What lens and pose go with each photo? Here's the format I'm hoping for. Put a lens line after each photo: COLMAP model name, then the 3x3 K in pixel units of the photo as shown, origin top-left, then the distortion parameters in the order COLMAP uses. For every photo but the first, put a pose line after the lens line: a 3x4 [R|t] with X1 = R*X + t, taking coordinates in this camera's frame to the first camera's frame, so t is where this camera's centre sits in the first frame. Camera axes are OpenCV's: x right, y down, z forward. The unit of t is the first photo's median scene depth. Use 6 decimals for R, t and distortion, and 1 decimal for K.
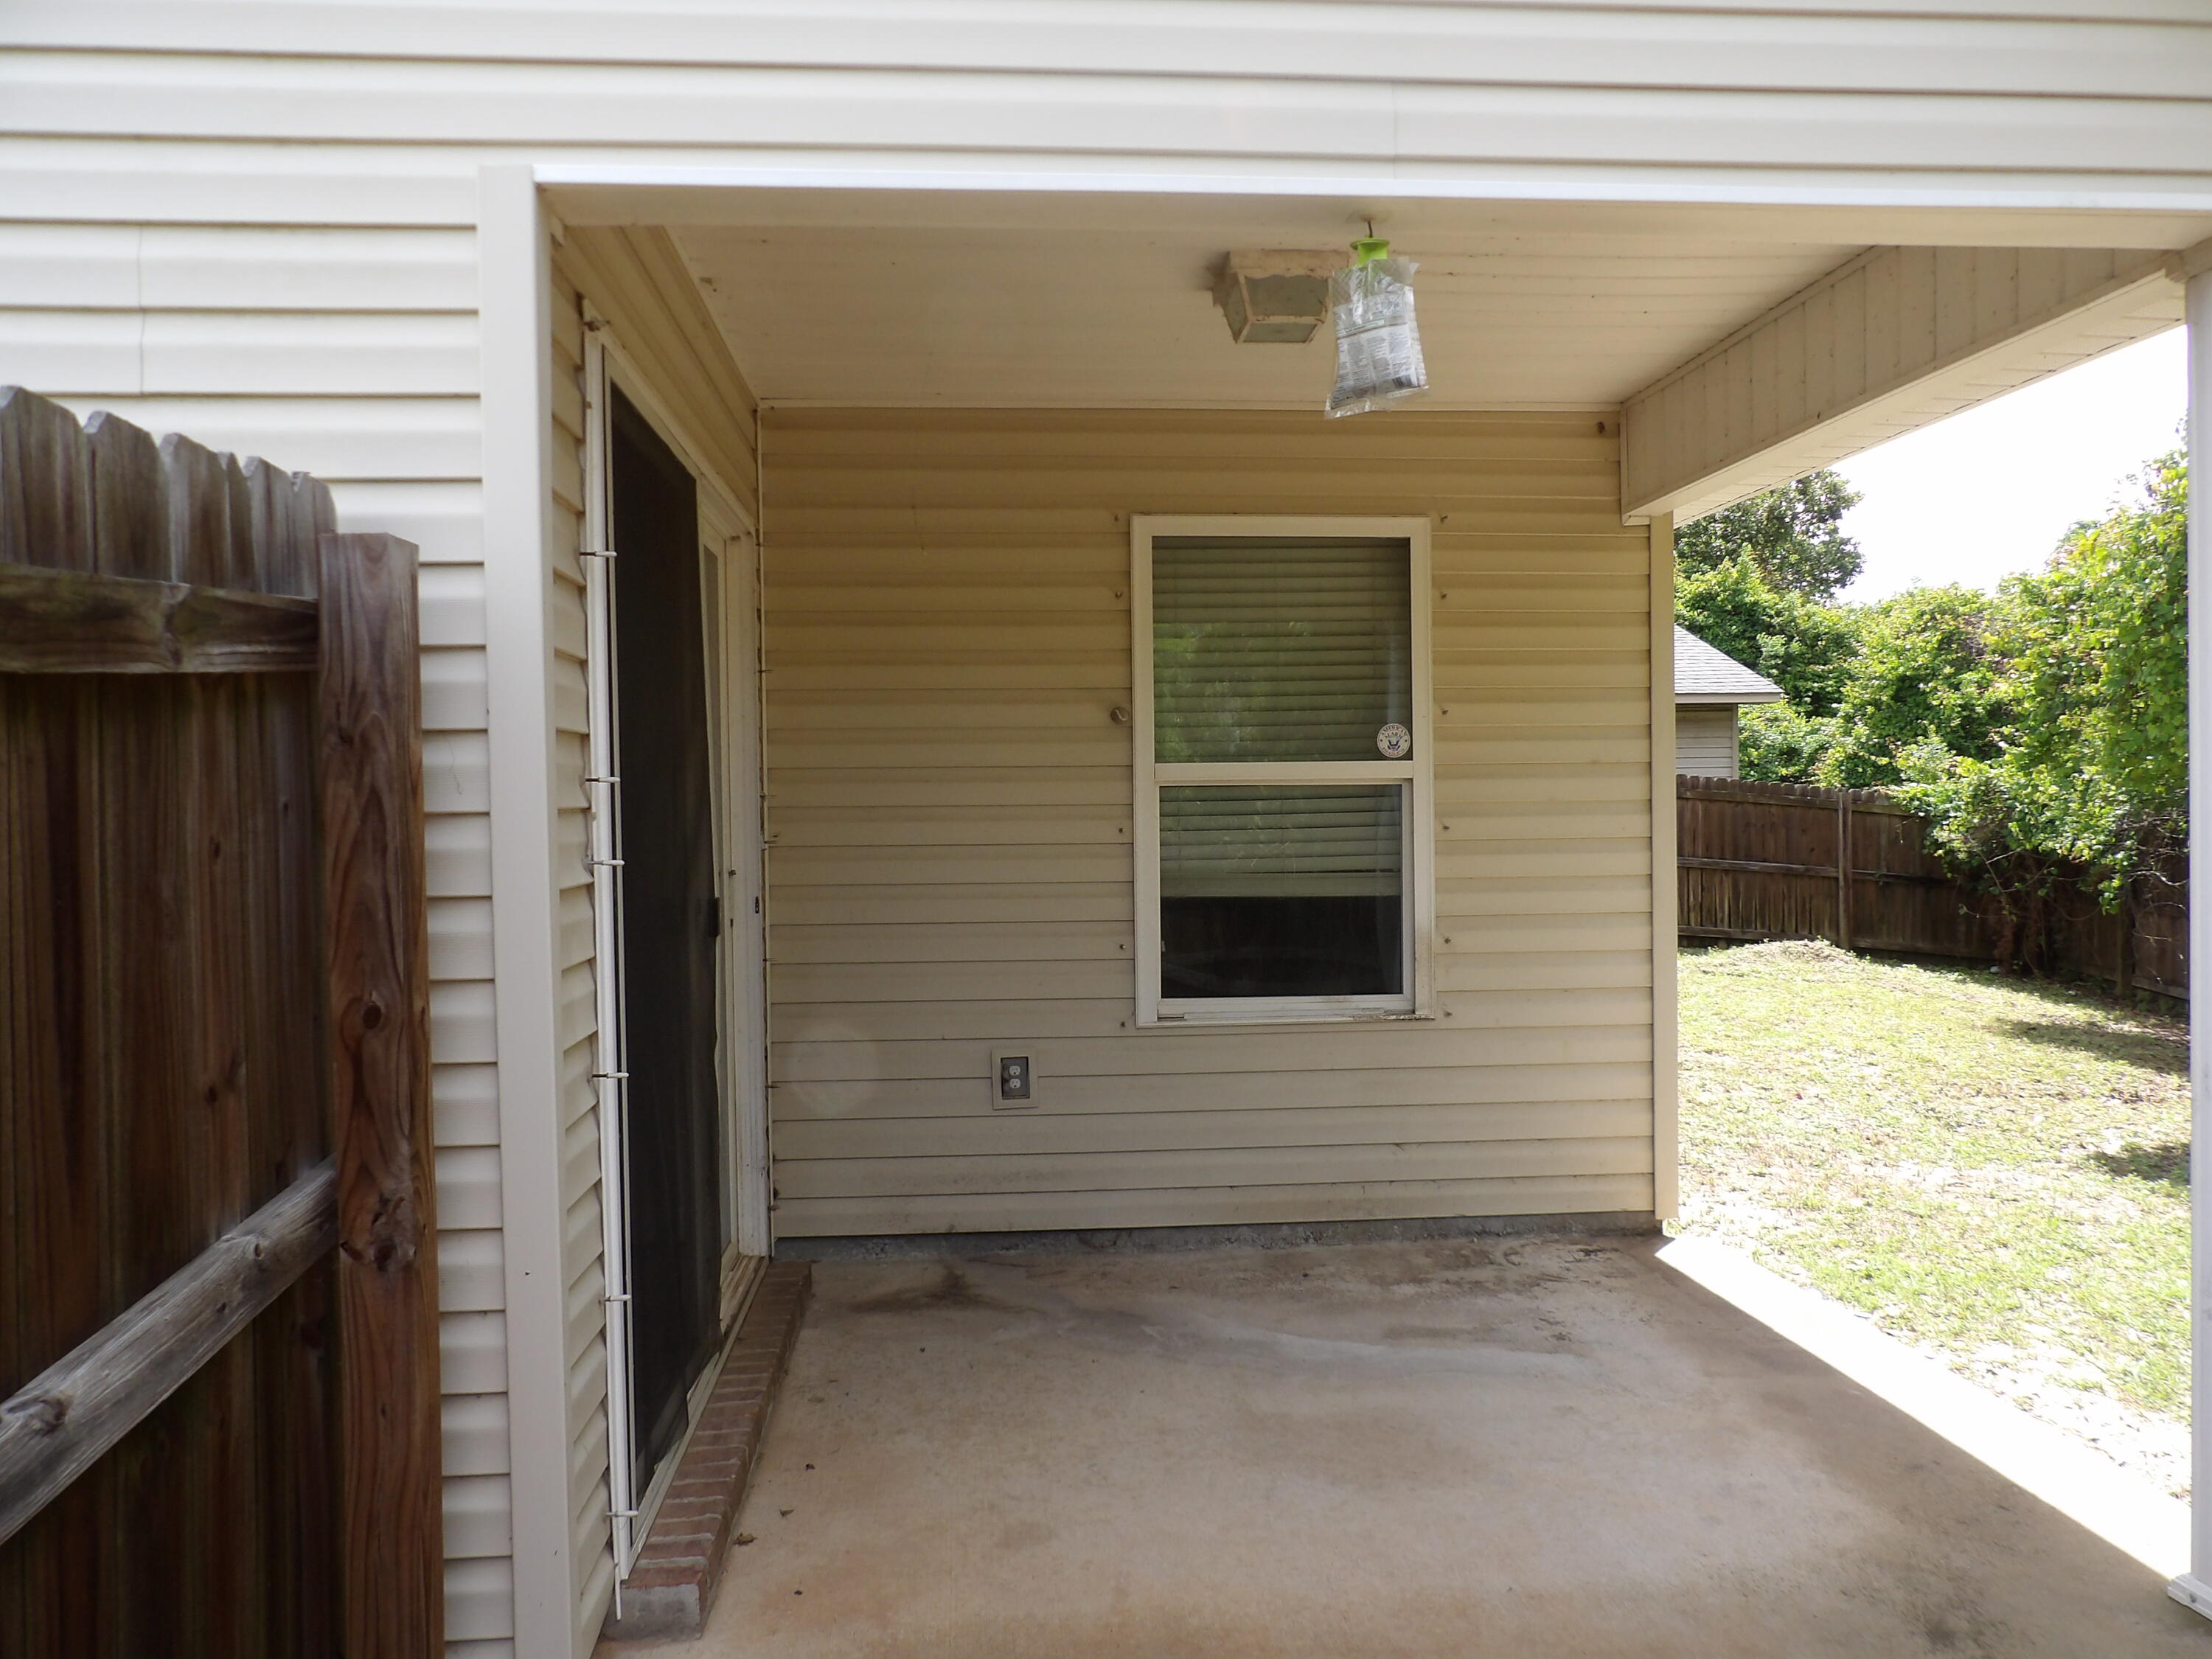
lens RADIAL K [[1591.3, 0, 1097.2], [0, 1591.3, 839.3], [0, 0, 1]] dist [-0.045859, 0.057573]
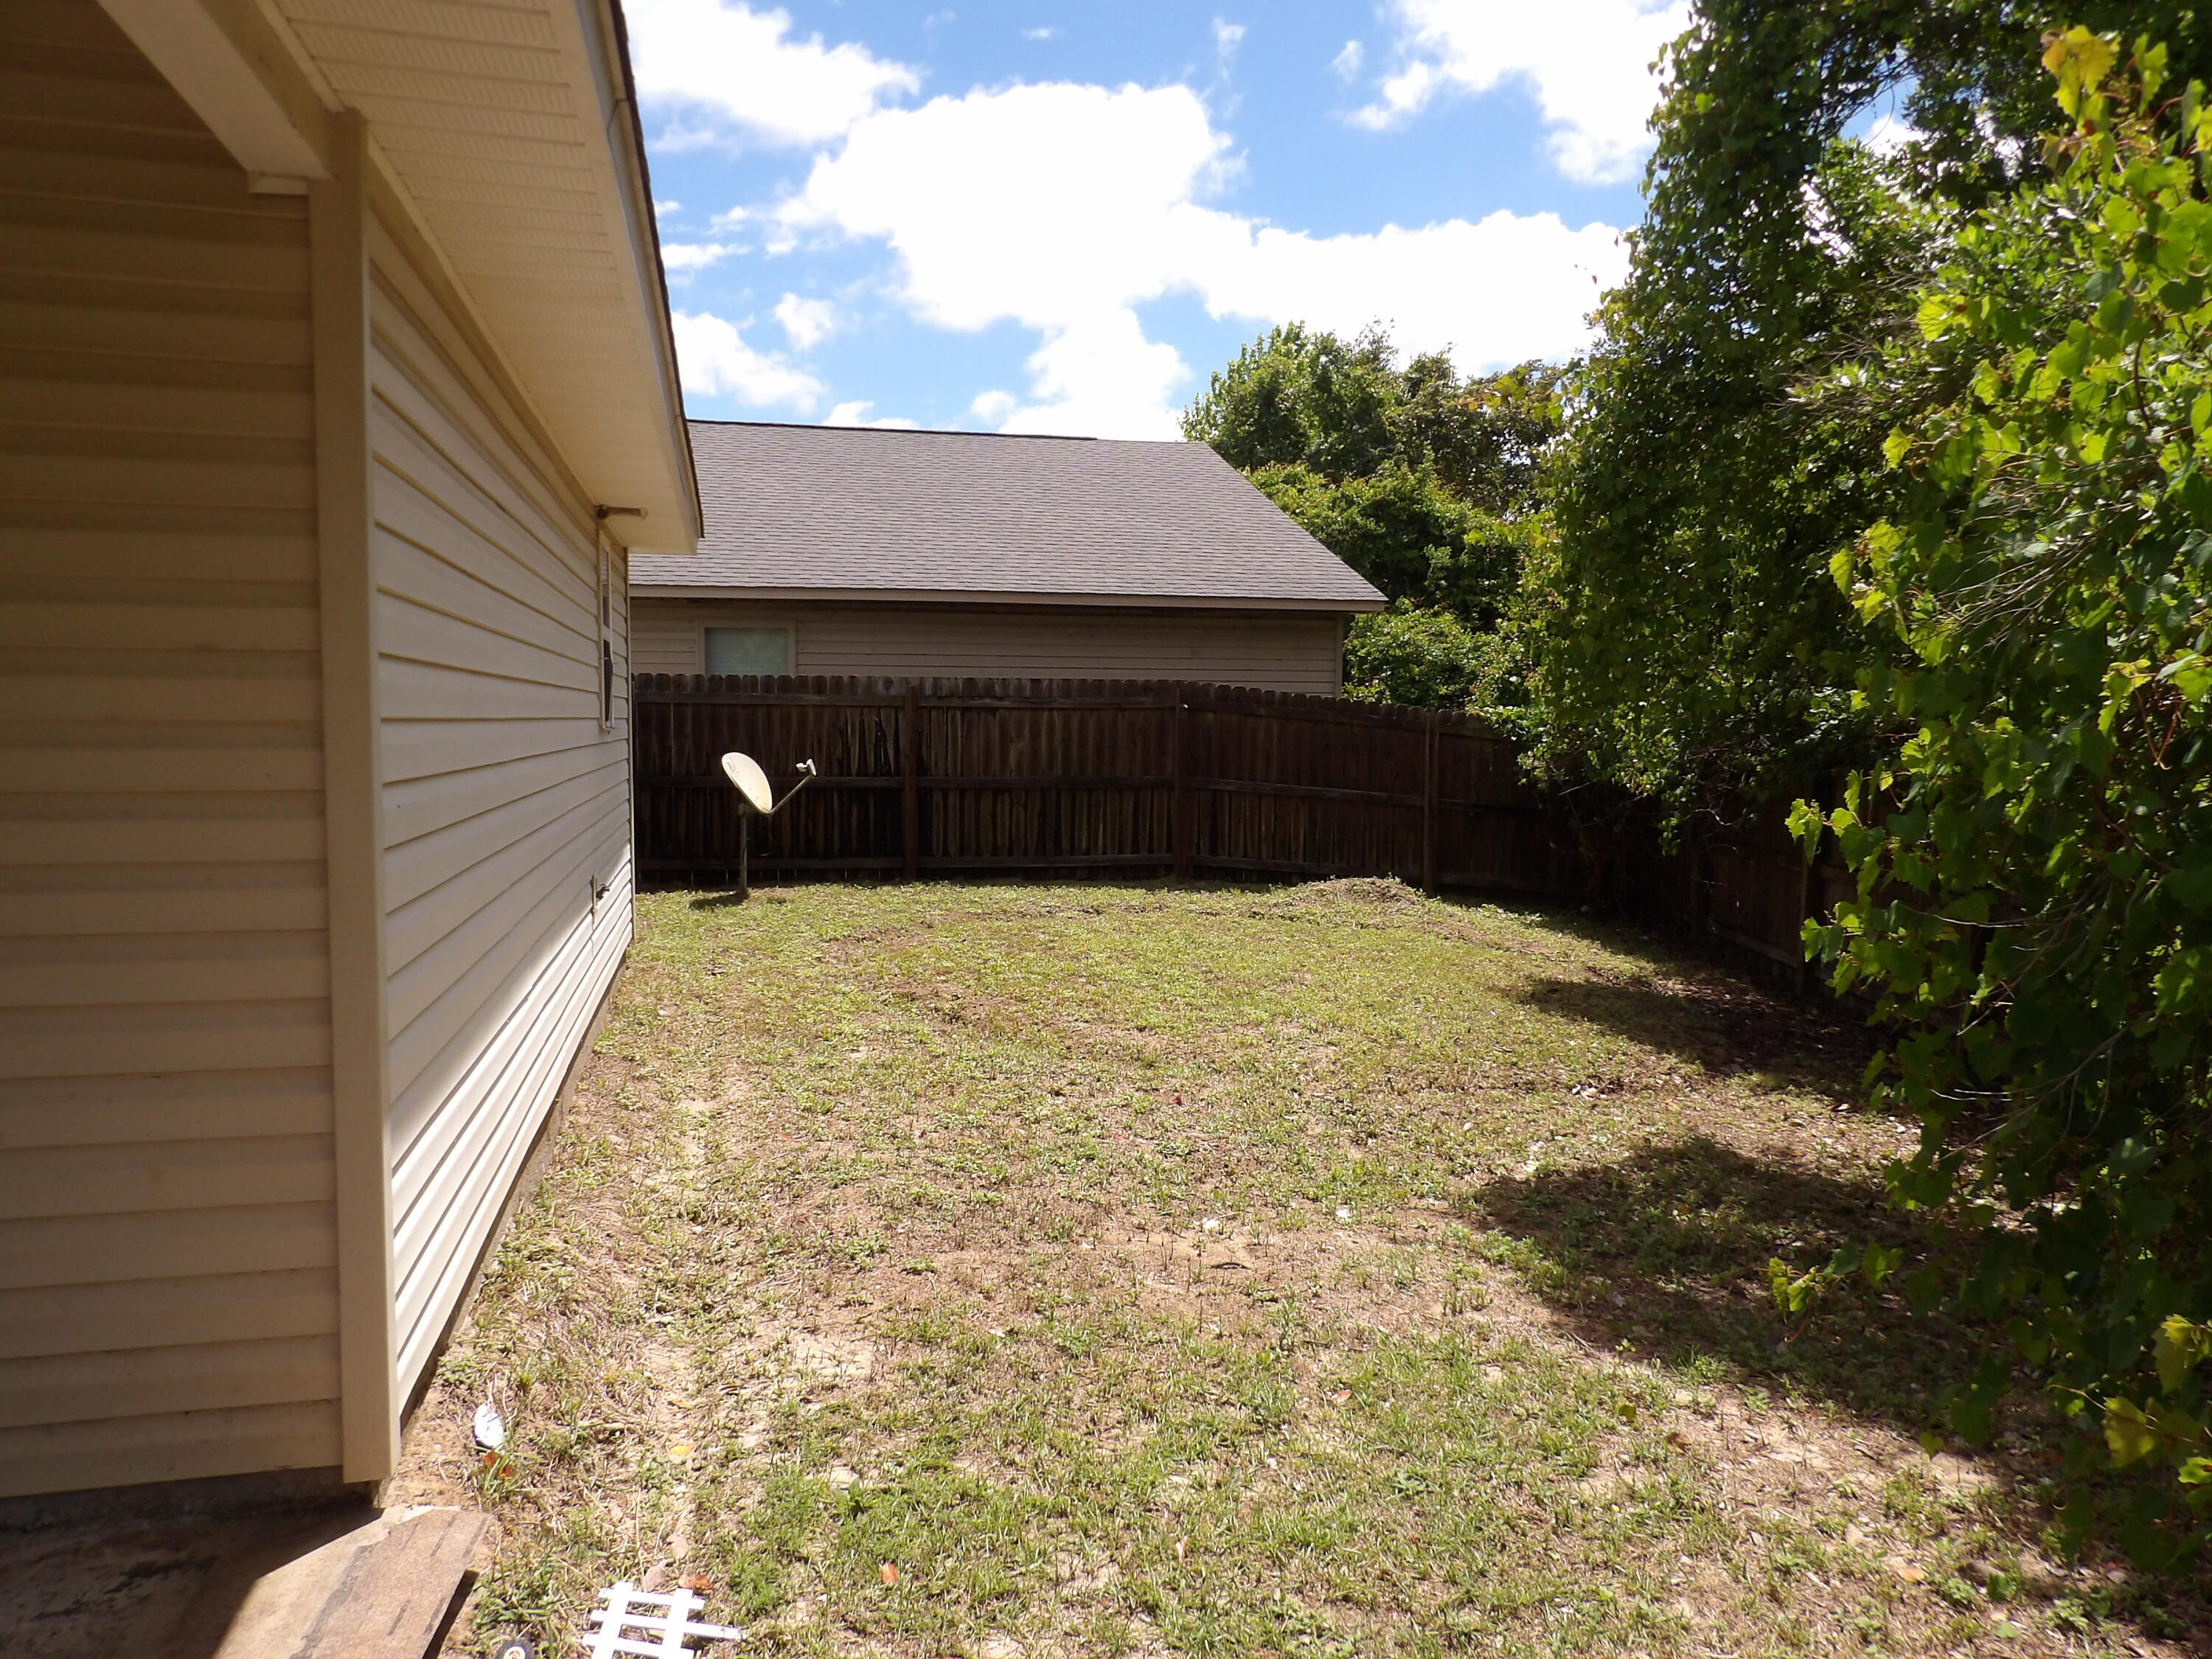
lens RADIAL K [[1591.3, 0, 1097.2], [0, 1591.3, 839.3], [0, 0, 1]] dist [-0.045859, 0.057573]
pose [[0.989938, 0.009551, 0.141182, 0.165325], [-0.017792, 0.998203, 0.057222, -0.006360], [-0.140381, -0.059158, 0.988329, 0.133571]]
